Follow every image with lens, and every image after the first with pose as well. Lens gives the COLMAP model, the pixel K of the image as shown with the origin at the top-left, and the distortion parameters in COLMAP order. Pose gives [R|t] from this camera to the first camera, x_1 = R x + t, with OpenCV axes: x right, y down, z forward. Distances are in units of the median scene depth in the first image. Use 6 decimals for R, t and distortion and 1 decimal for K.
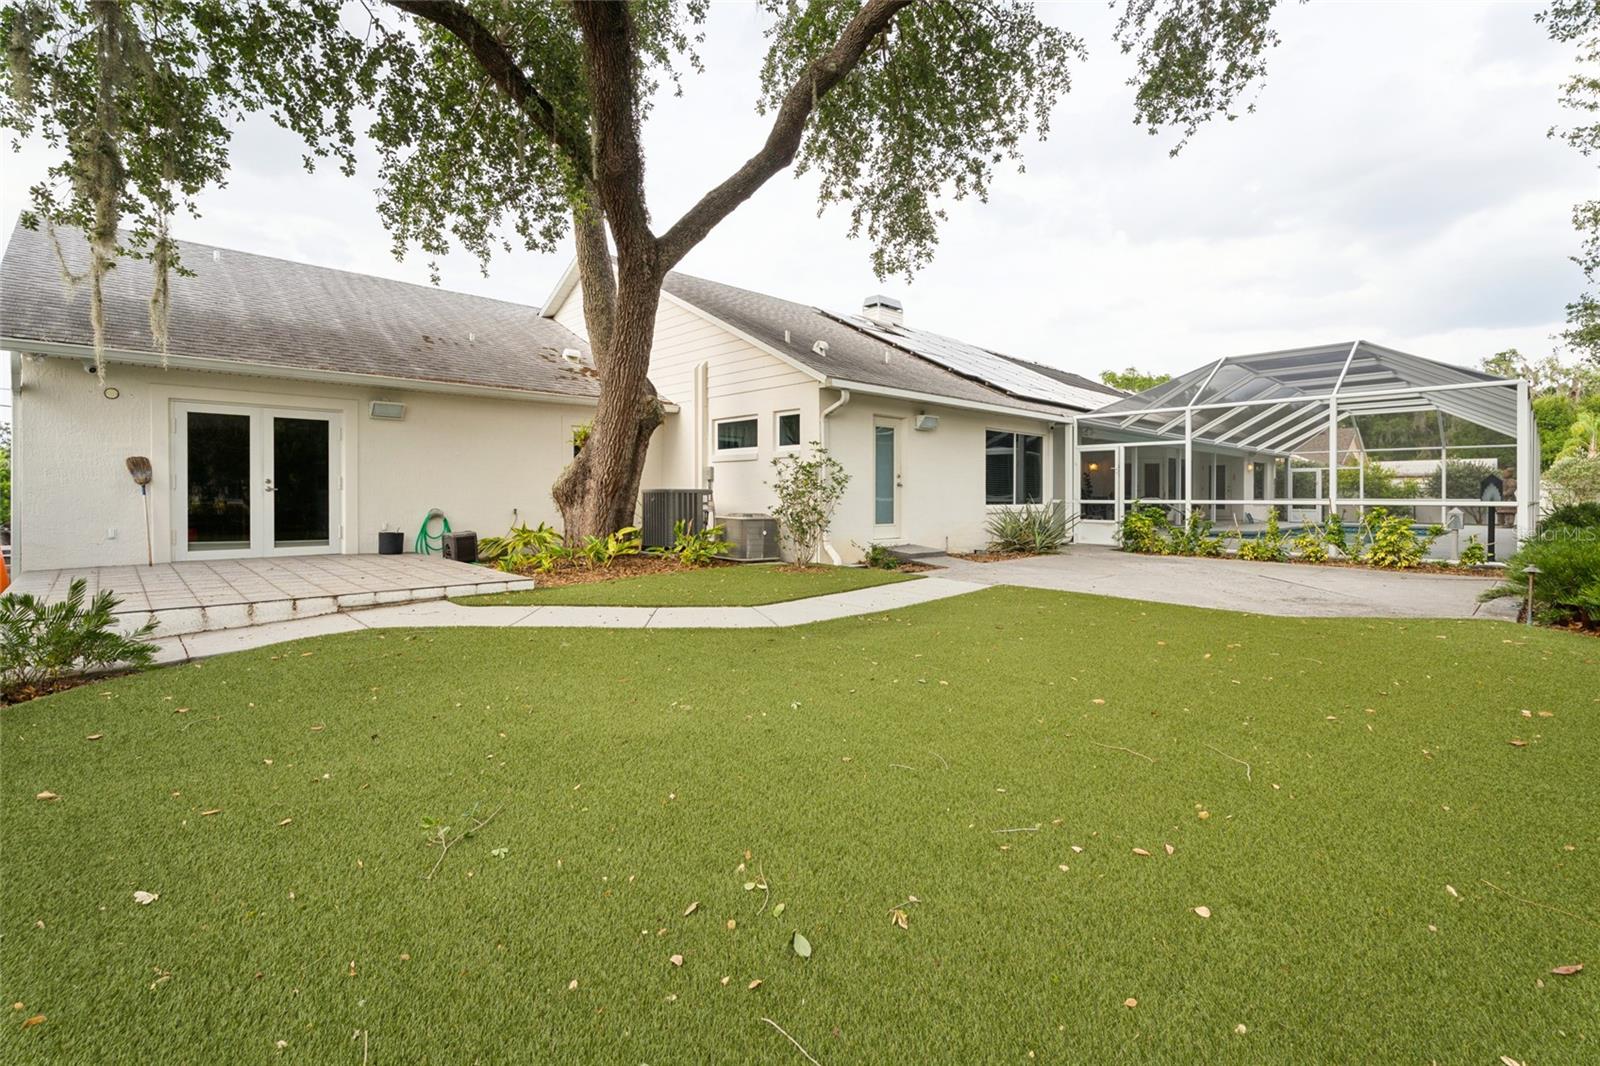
lens RADIAL K [[702.7, 0, 801.4], [0, 702.7, 517.7], [0, 0, 1]] dist [0.000170, -0.000133]
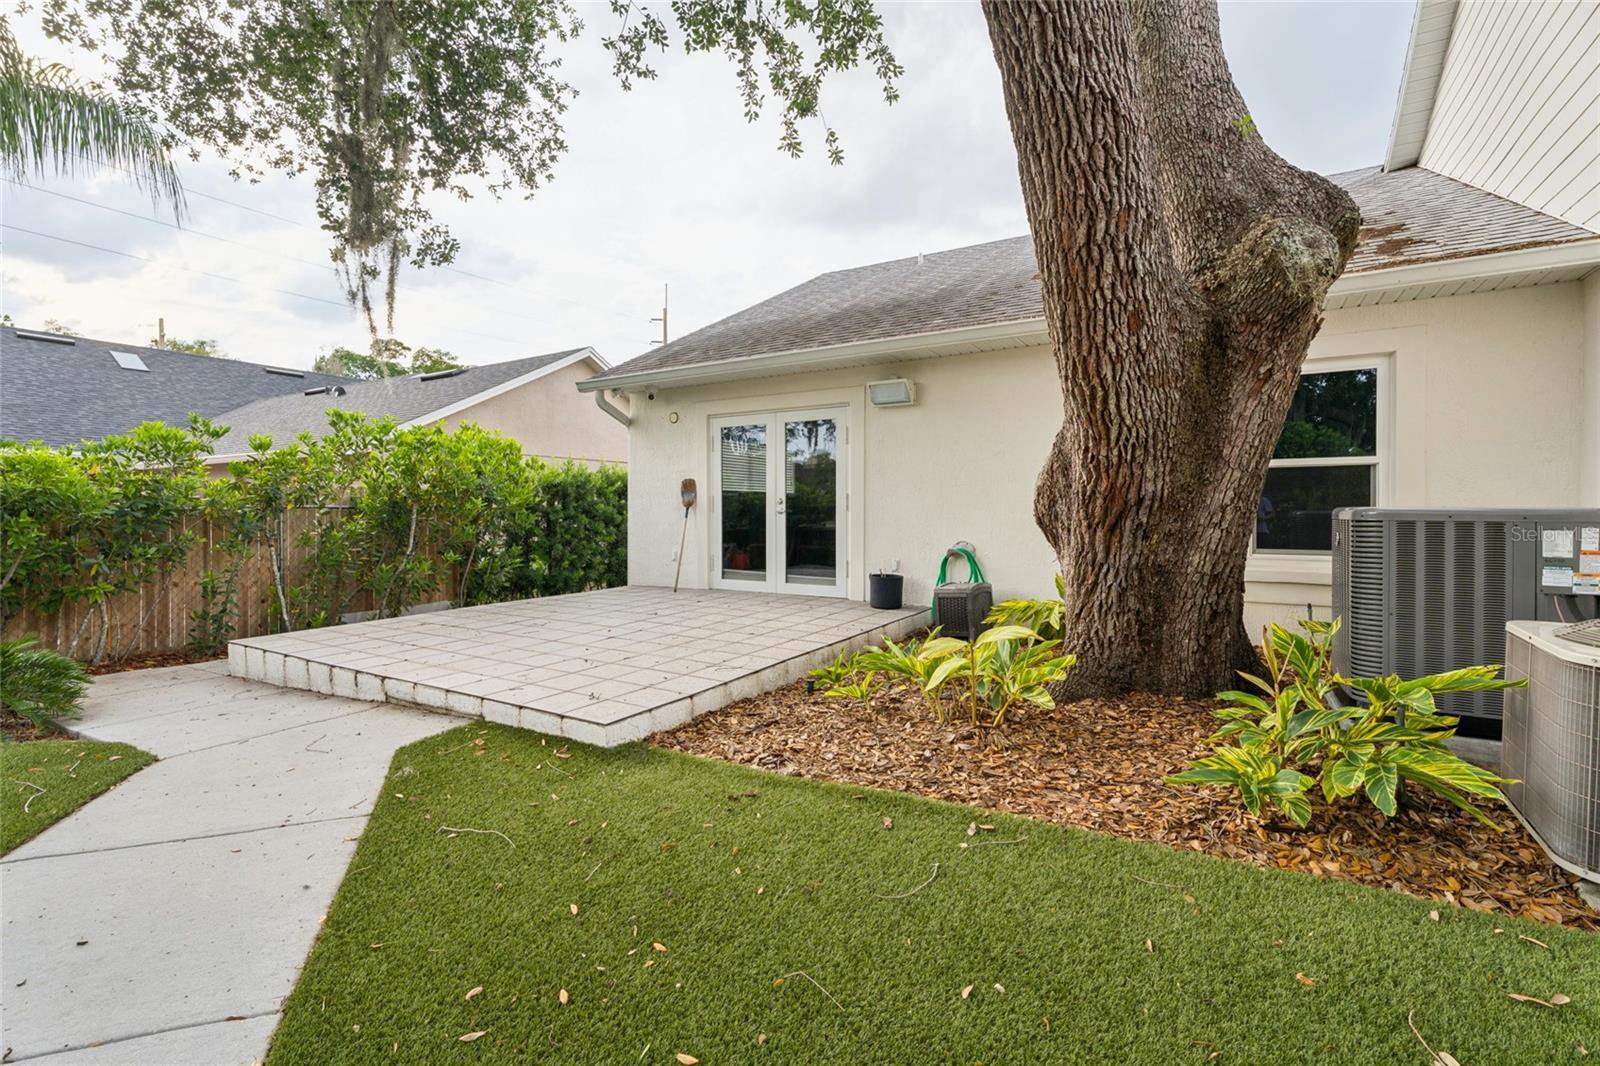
lens RADIAL K [[702.7, 0, 801.4], [0, 702.7, 517.7], [0, 0, 1]] dist [0.000170, -0.000133]
pose [[0.247964, 0.007507, -0.968740, 0.044131], [-0.032373, 0.999476, -0.000541, -0.034131], [0.968228, 0.031495, 0.248077, 0.841806]]
